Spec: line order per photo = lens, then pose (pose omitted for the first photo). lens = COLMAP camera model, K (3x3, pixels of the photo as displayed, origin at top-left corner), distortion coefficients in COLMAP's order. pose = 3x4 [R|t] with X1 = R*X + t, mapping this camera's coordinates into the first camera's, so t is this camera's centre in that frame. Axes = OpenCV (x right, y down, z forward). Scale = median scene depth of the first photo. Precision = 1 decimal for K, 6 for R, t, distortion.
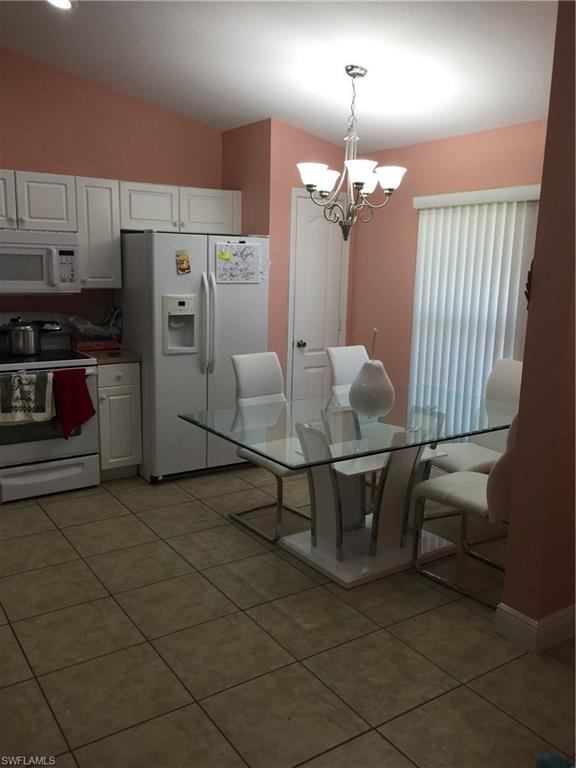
lens RADIAL K [[654.7, 0, 288.0], [0, 654.7, 384.0], [0, 0, 1]] dist [0.013611, 0.007176]
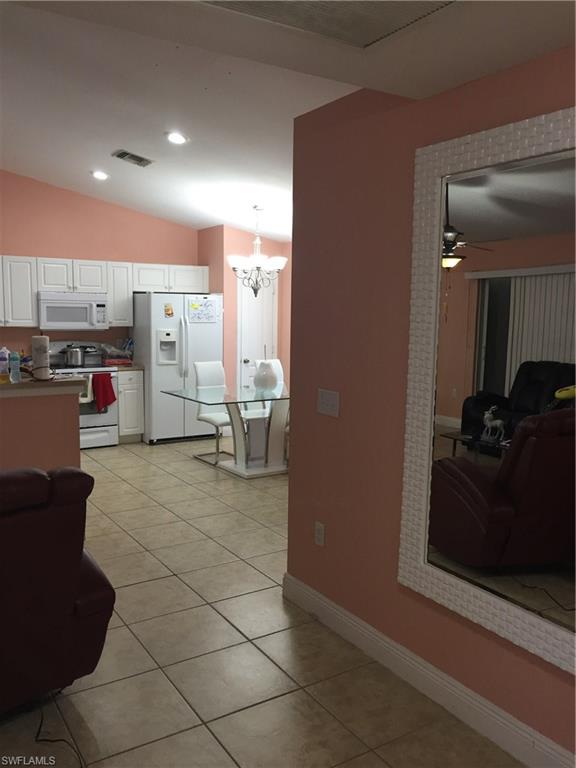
lens RADIAL K [[654.7, 0, 288.0], [0, 654.7, 384.0], [0, 0, 1]] dist [0.013611, 0.007176]
pose [[0.999604, -0.007916, -0.026991, 0.187621], [0.005810, 0.996996, -0.077229, 0.133934], [0.027521, 0.077042, 0.996648, -0.650852]]
